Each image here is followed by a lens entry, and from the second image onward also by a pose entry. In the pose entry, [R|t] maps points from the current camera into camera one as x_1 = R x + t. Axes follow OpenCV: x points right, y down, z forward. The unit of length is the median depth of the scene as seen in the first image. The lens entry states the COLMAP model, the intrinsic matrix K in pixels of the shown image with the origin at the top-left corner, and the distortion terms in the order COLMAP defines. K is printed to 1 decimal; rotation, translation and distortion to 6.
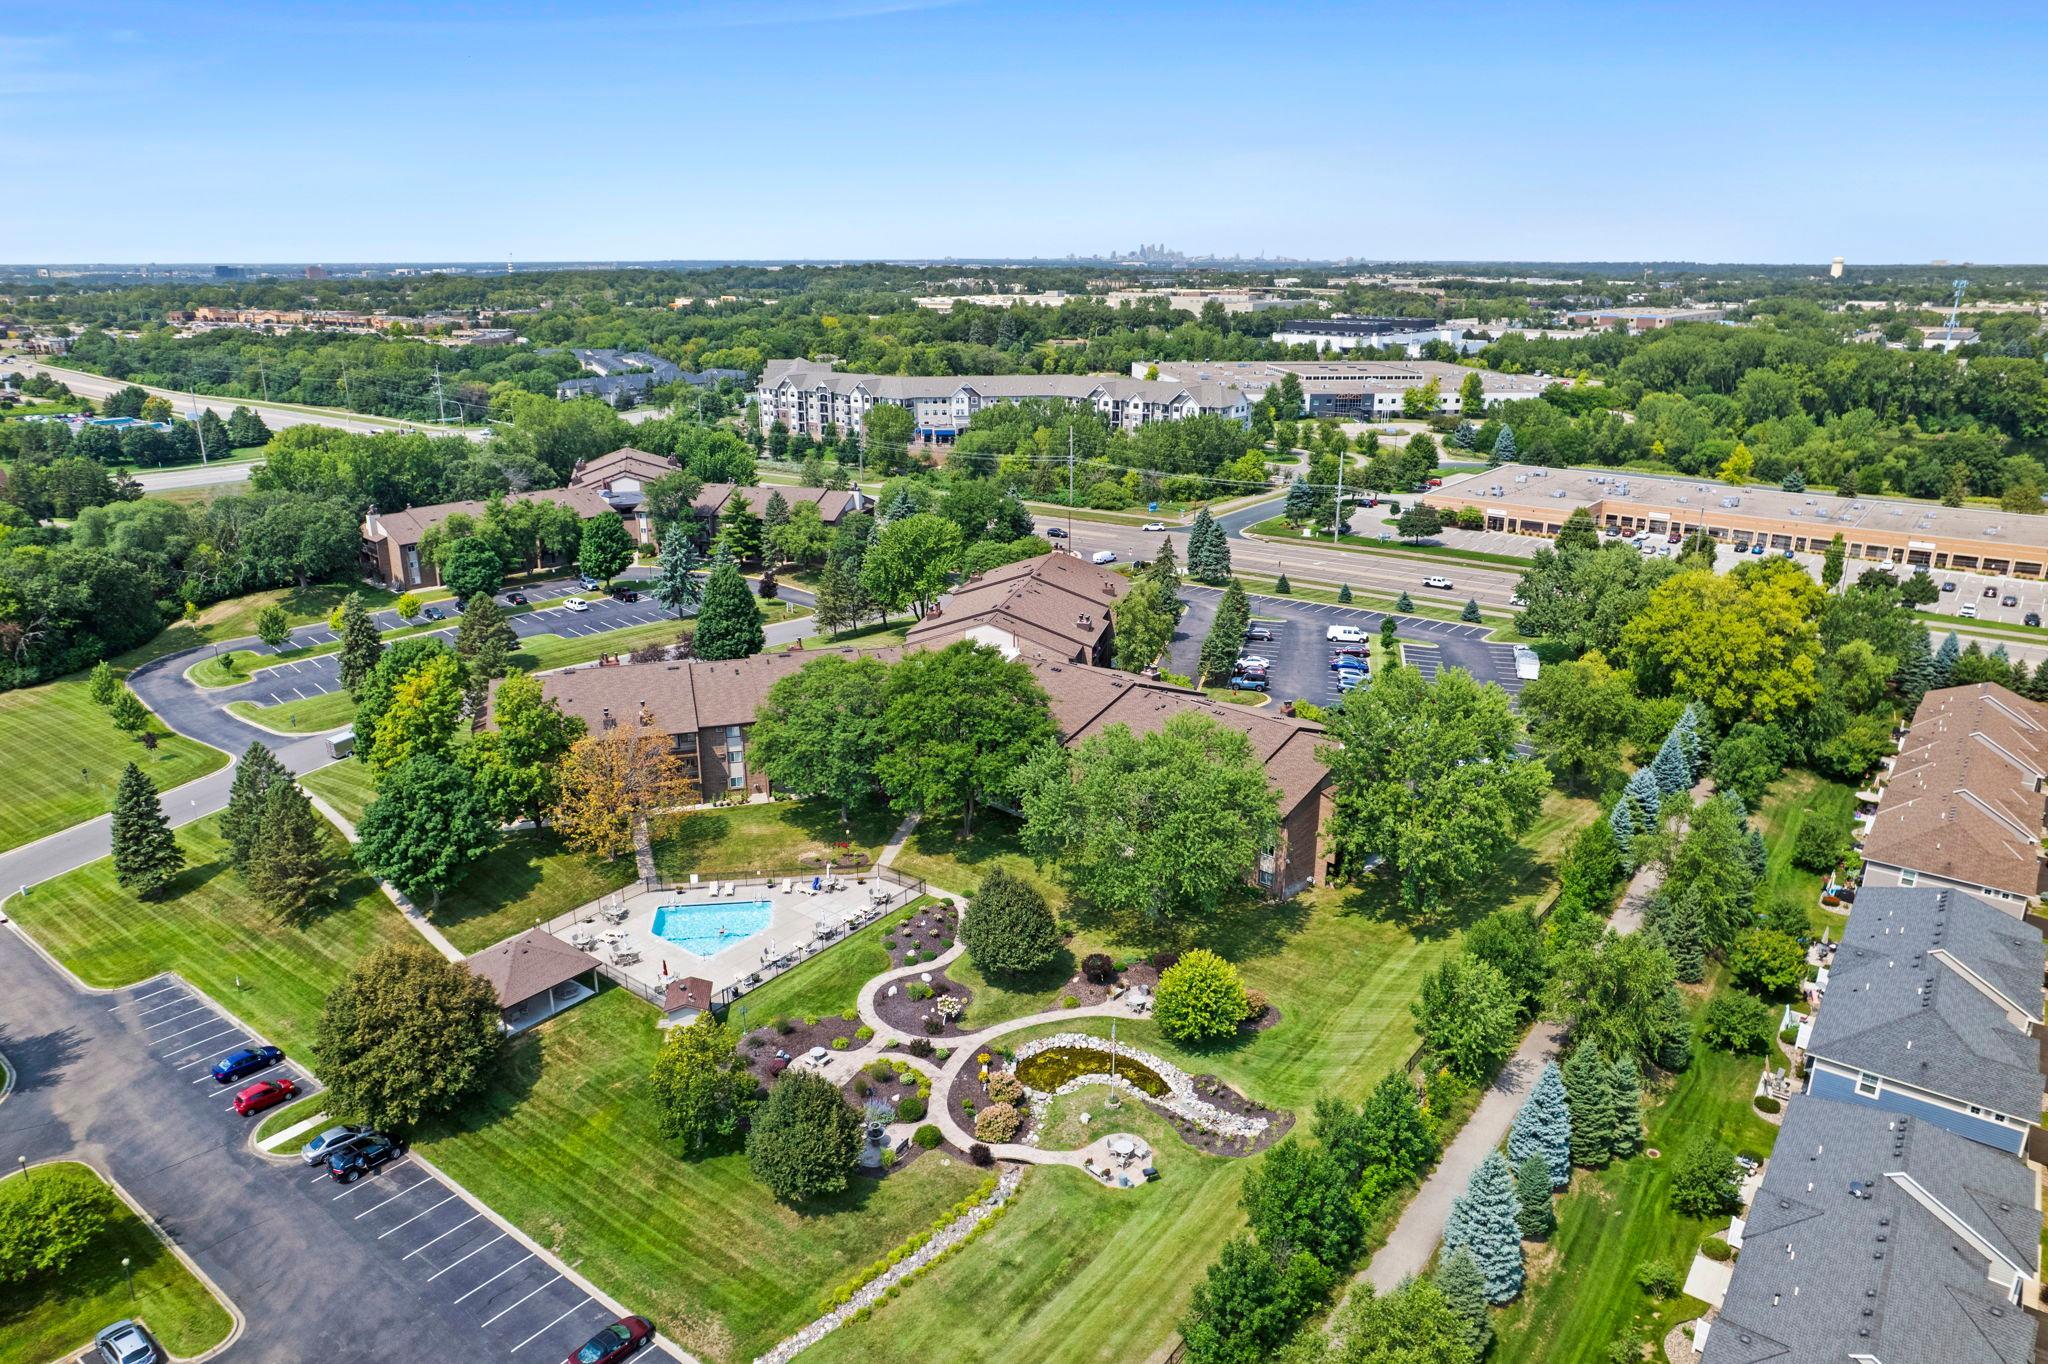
lens RADIAL K [[1330.7, 0, 1015.5], [0, 1330.7, 681.7], [0, 0, 1]] dist [-0.079380, 0.067287]
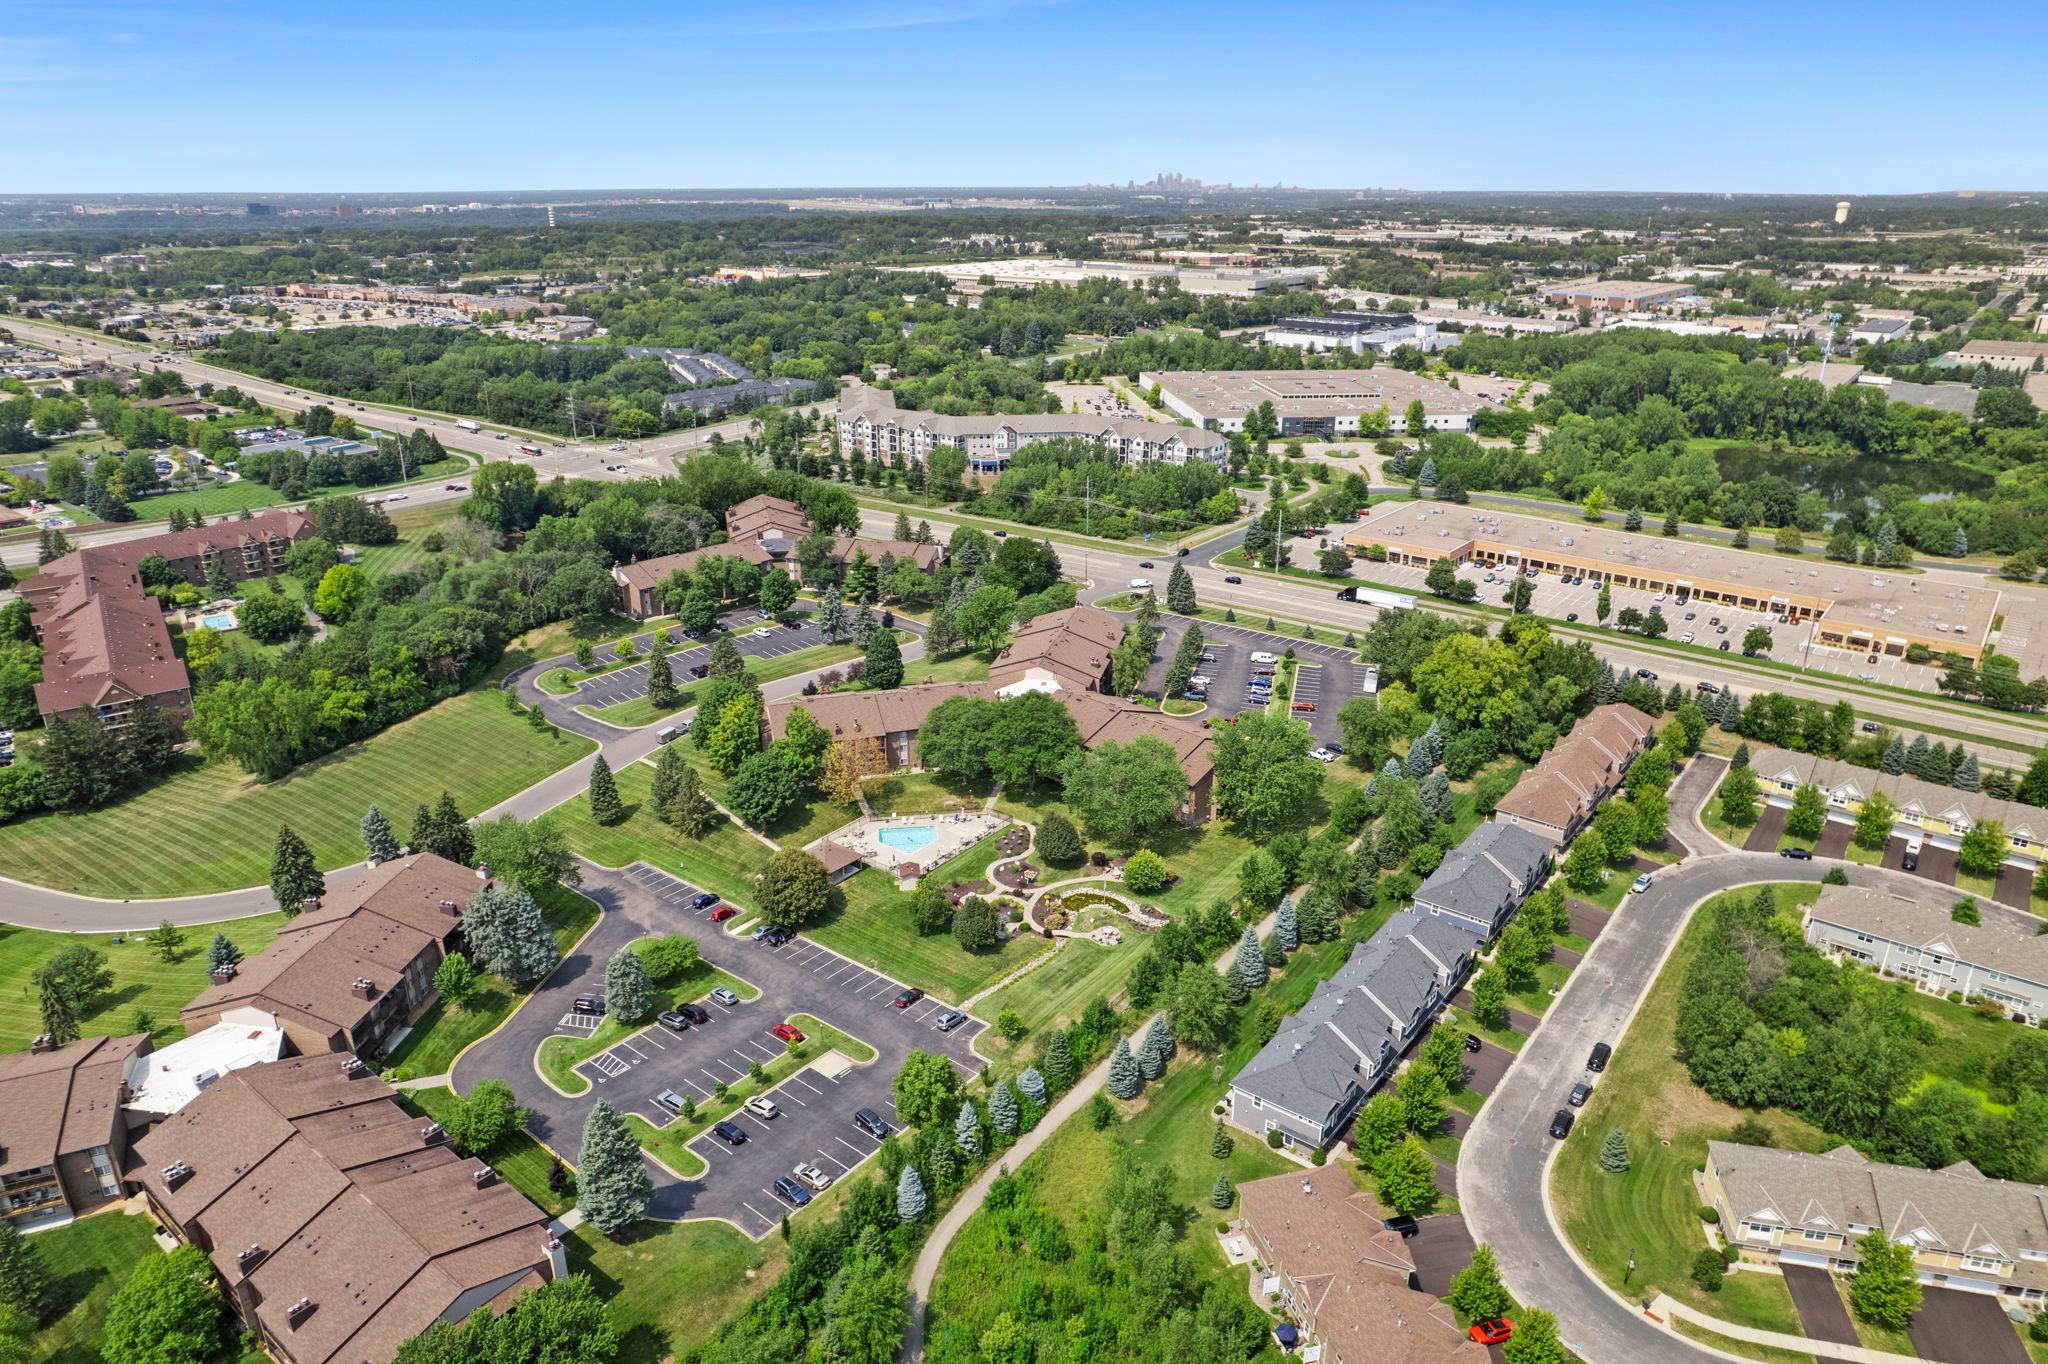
lens RADIAL K [[1311.2, 0, 1015.5], [0, 1311.2, 679.1], [0, 0, 1]] dist [-0.047590, 0.001941]
pose [[0.999924, 0.004193, -0.011559, -0.026080], [-0.003575, 0.998586, 0.053034, -0.097850], [0.011766, -0.052989, 0.998526, -0.582283]]
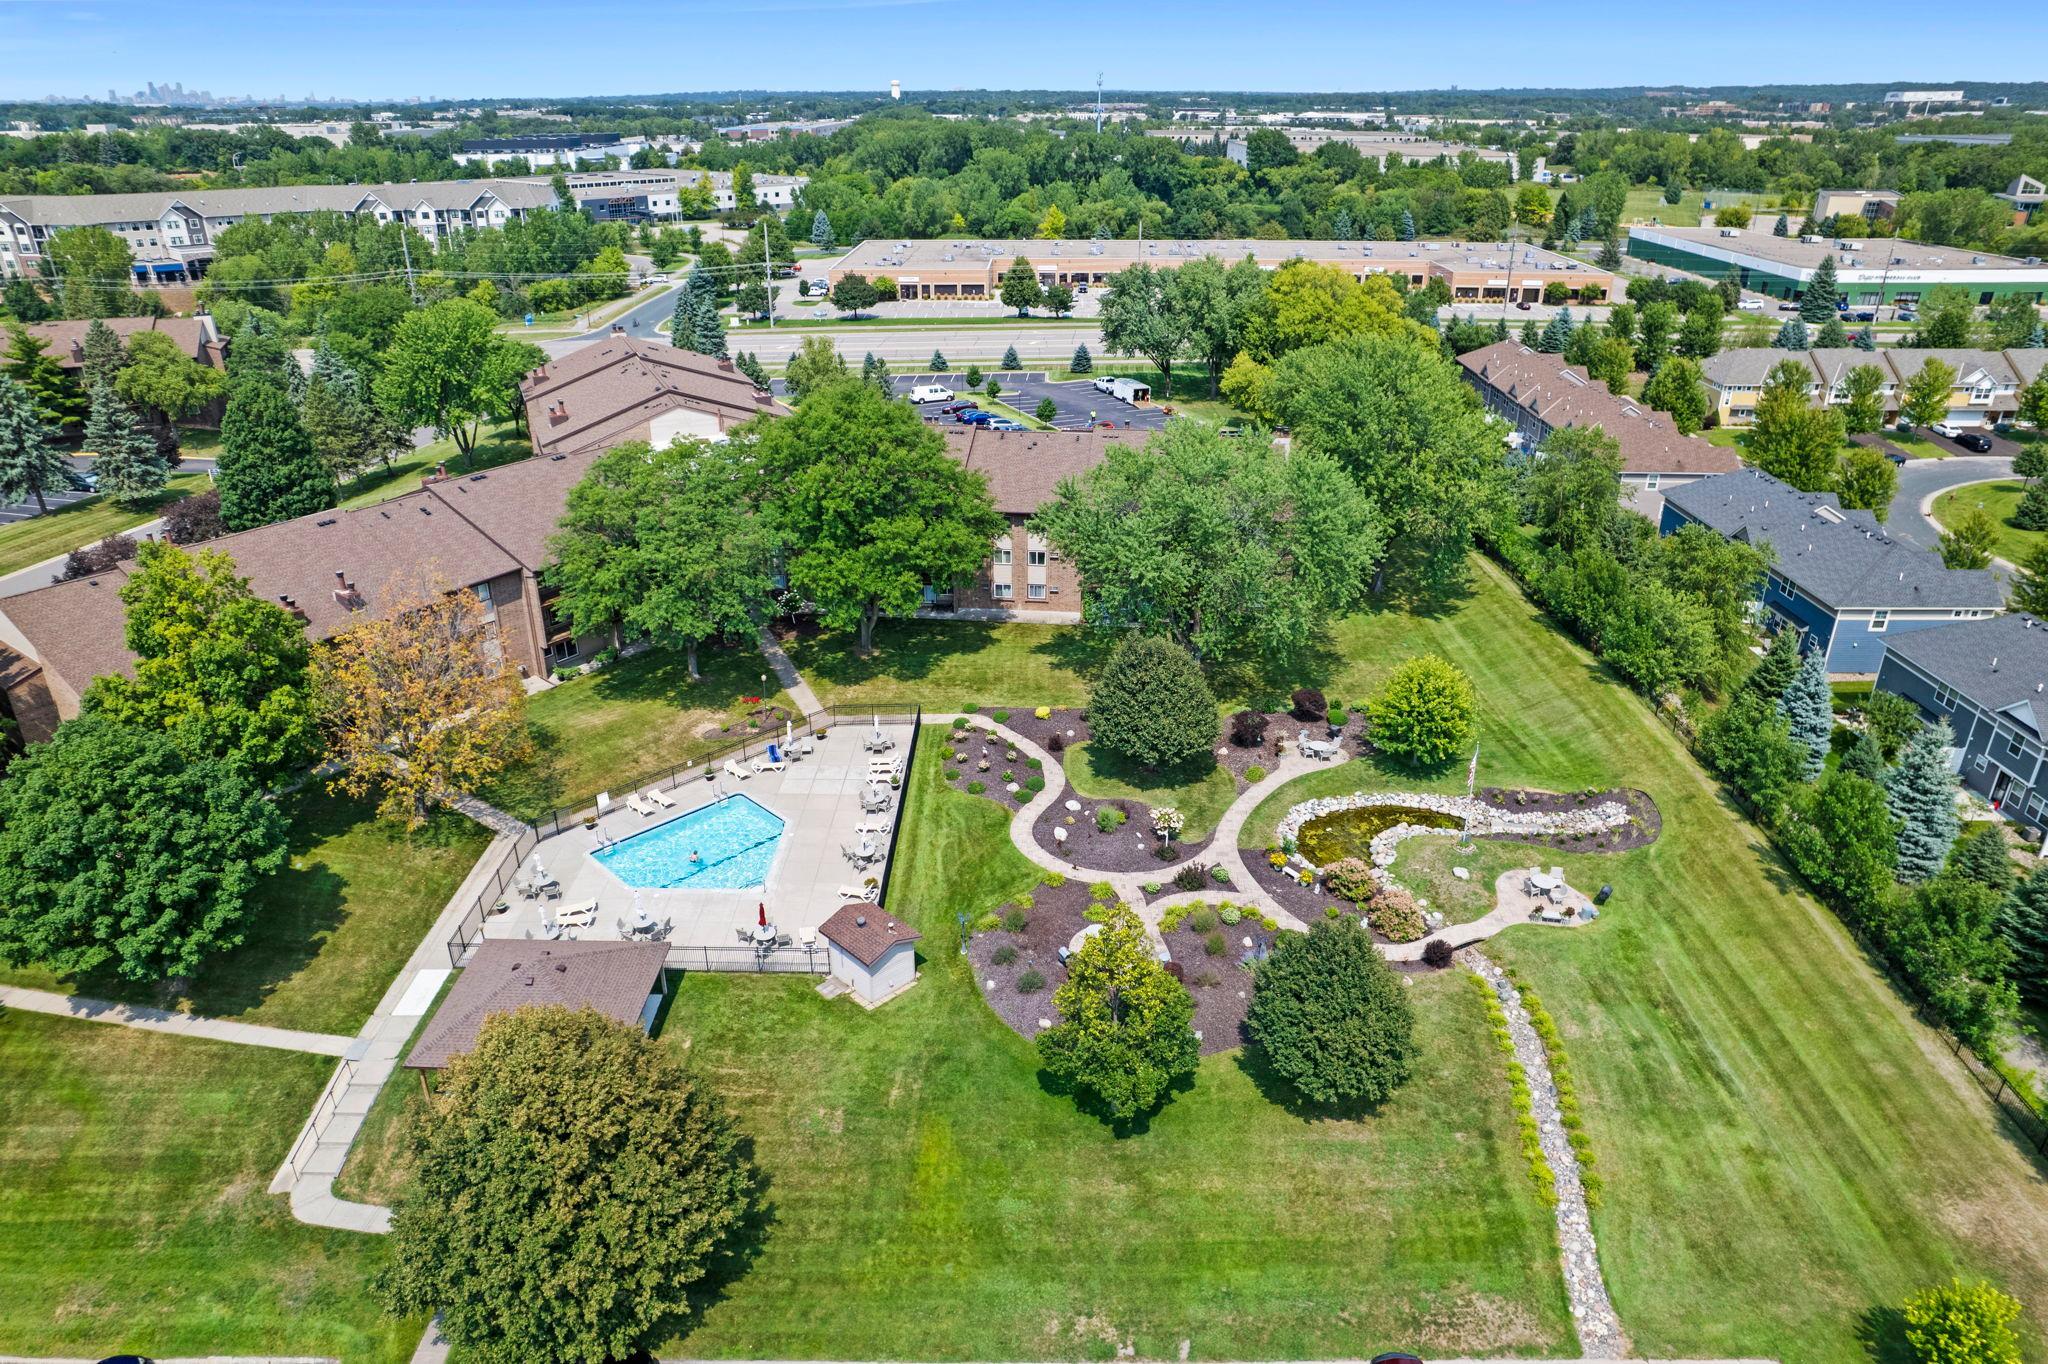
lens RADIAL K [[1317.6, 0, 1015.8], [0, 1317.6, 682.5], [0, 0, 1]] dist [-0.078410, 0.069439]
pose [[0.801881, -0.250086, 0.542627, -0.259495], [0.186703, 0.967589, 0.170037, 0.014561], [-0.567564, -0.035039, 0.822583, 0.230034]]
